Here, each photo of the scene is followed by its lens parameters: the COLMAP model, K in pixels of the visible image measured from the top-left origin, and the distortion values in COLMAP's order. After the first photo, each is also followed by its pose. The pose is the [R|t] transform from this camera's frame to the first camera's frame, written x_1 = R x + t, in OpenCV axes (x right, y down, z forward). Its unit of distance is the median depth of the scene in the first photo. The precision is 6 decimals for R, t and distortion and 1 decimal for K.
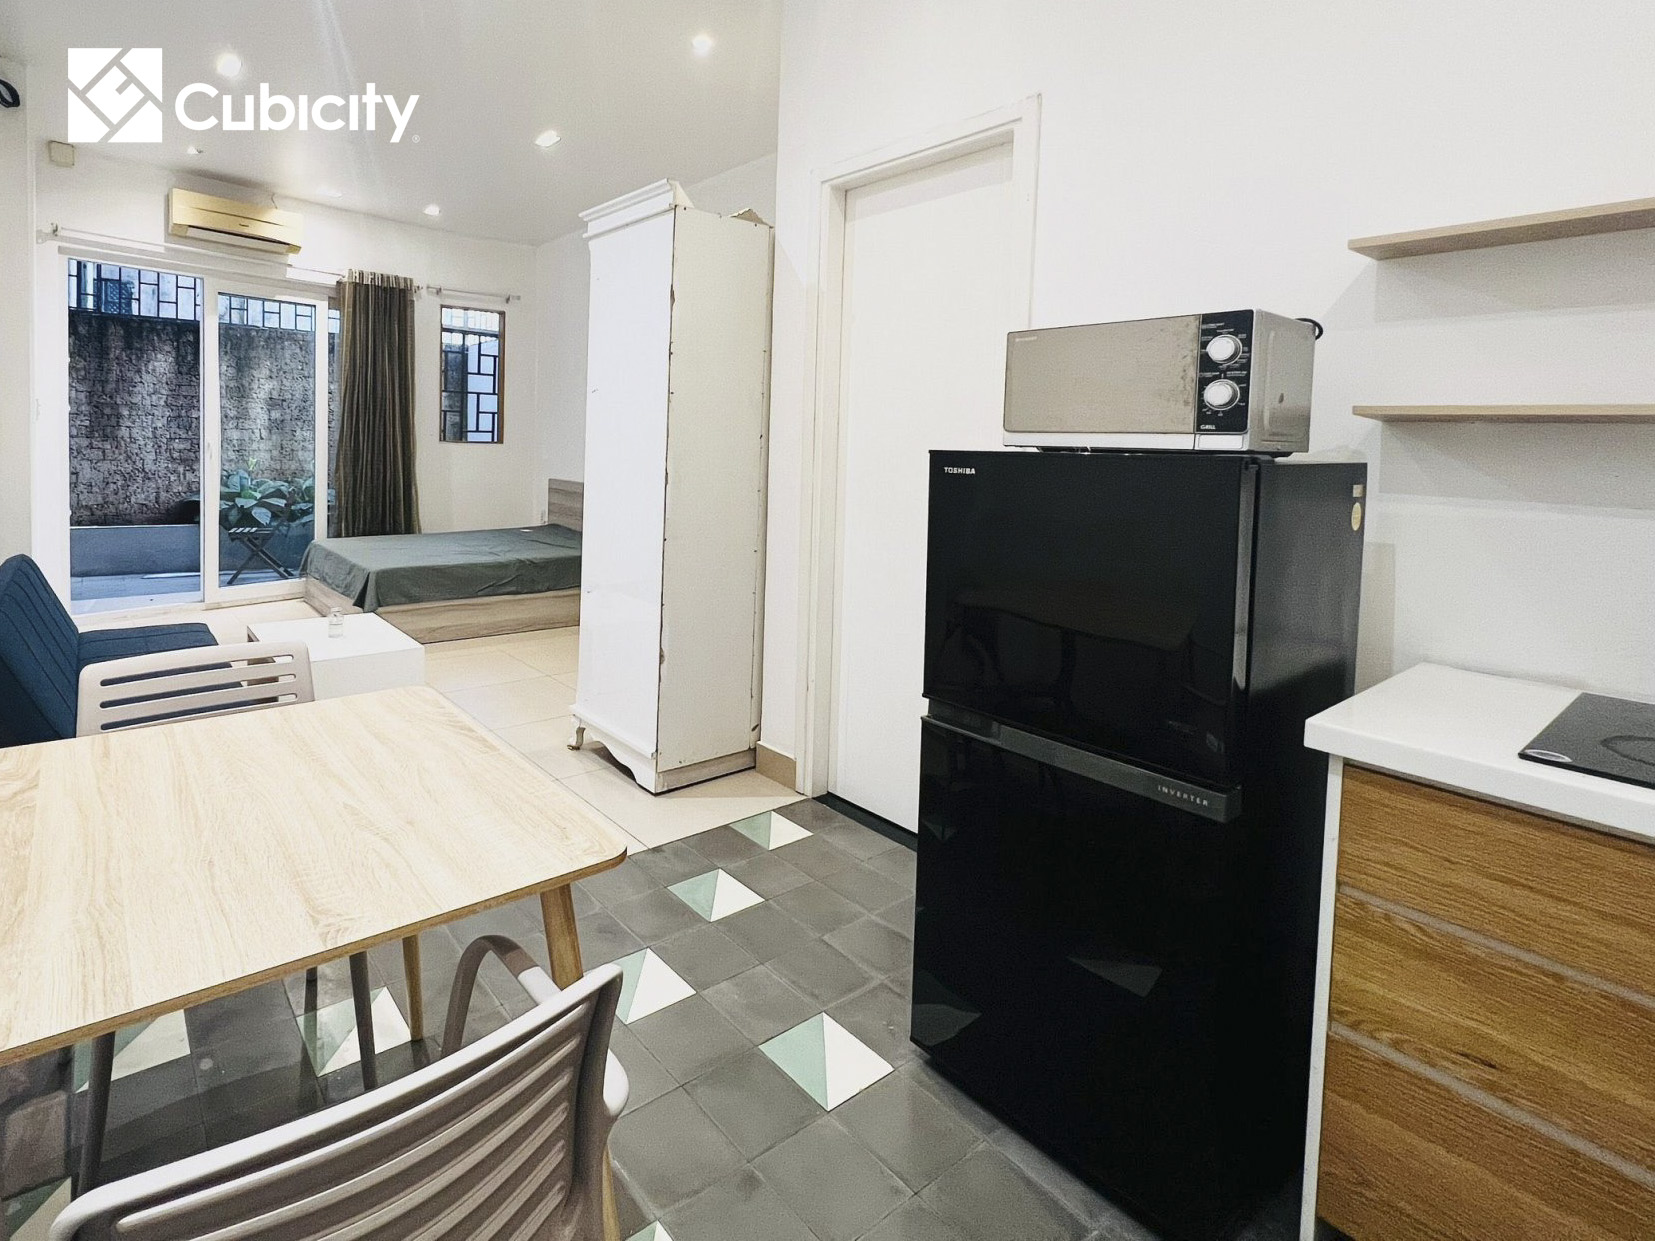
lens RADIAL K [[897.9, 0, 827.9], [0, 897.9, 617.3], [0, 0, 1]] dist [-0.004277, -0.004101]
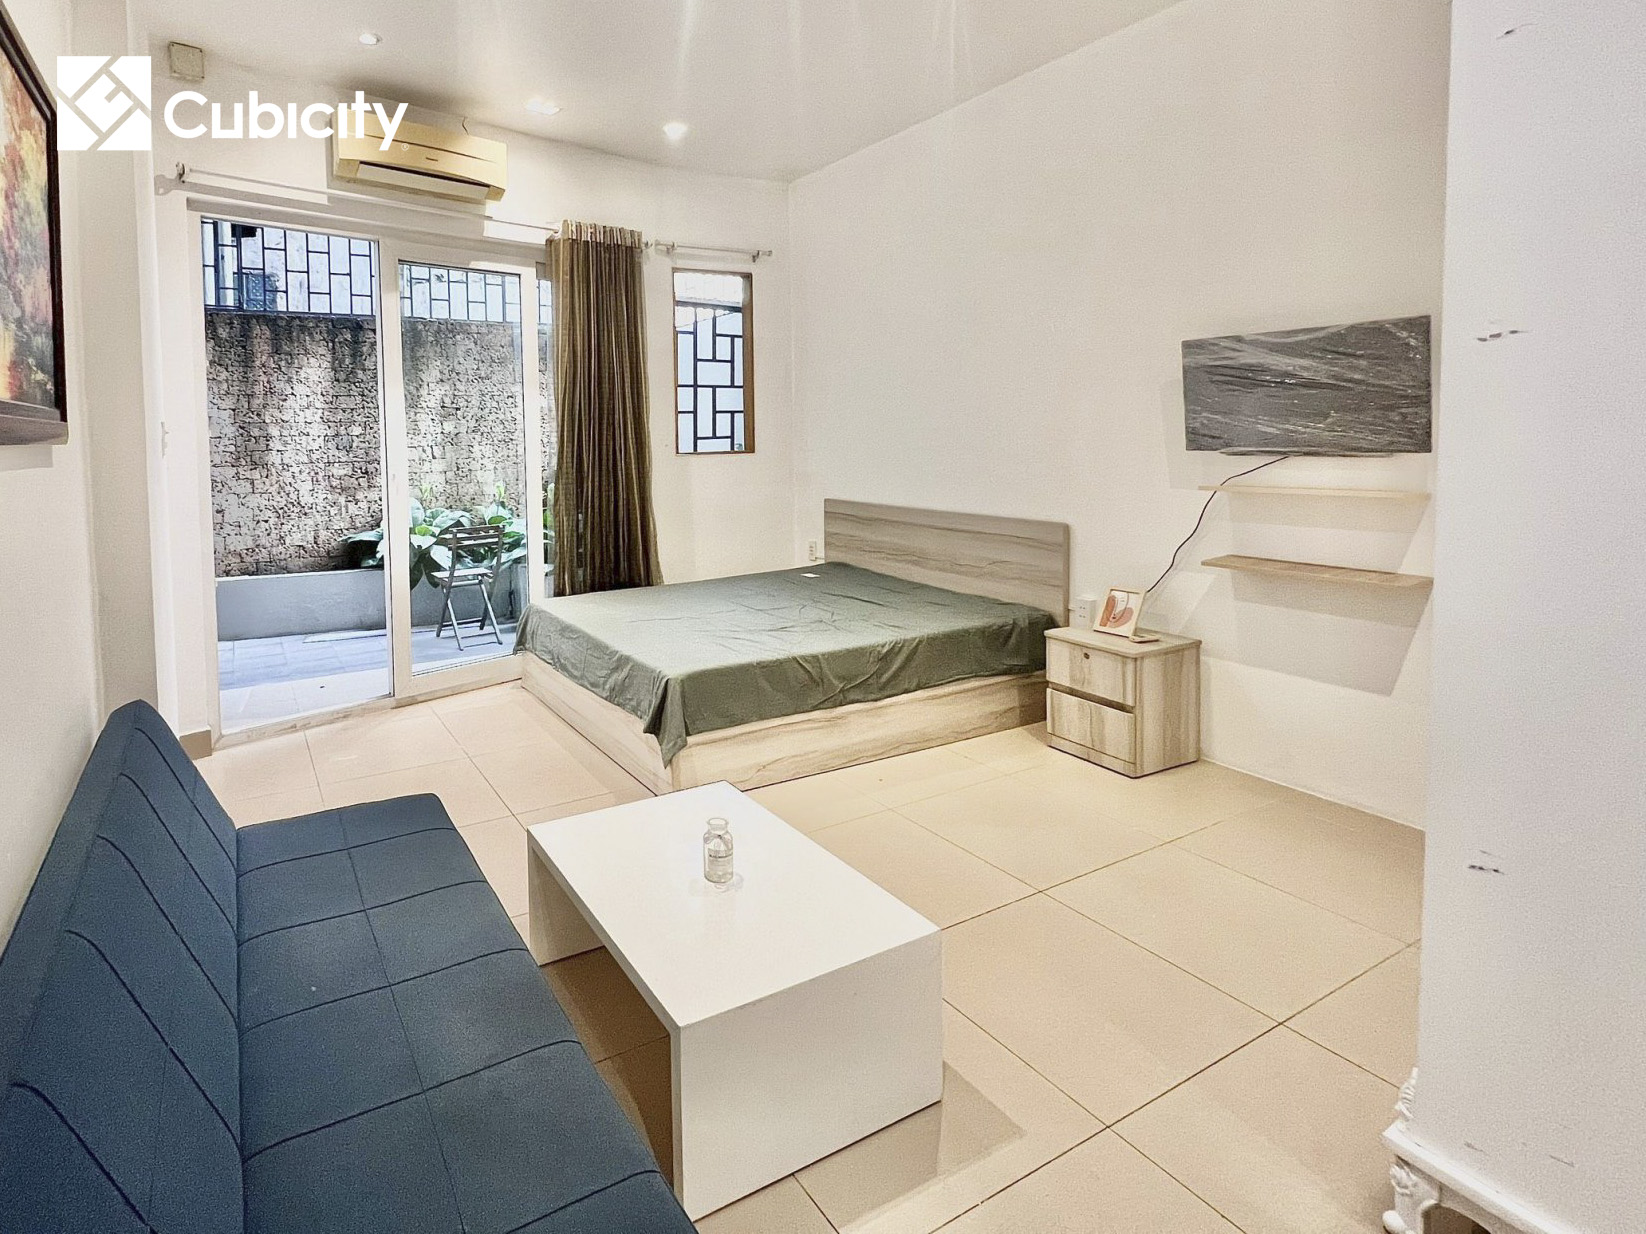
lens RADIAL K [[893.0, 0, 823.1], [0, 893.0, 615.2], [0, 0, 1]] dist [-0.004277, -0.004101]
pose [[0.993840, -0.023199, -0.108368, -0.222487], [0.024630, 0.999626, 0.011887, -0.065282], [0.108052, -0.014483, 0.994040, 0.264700]]
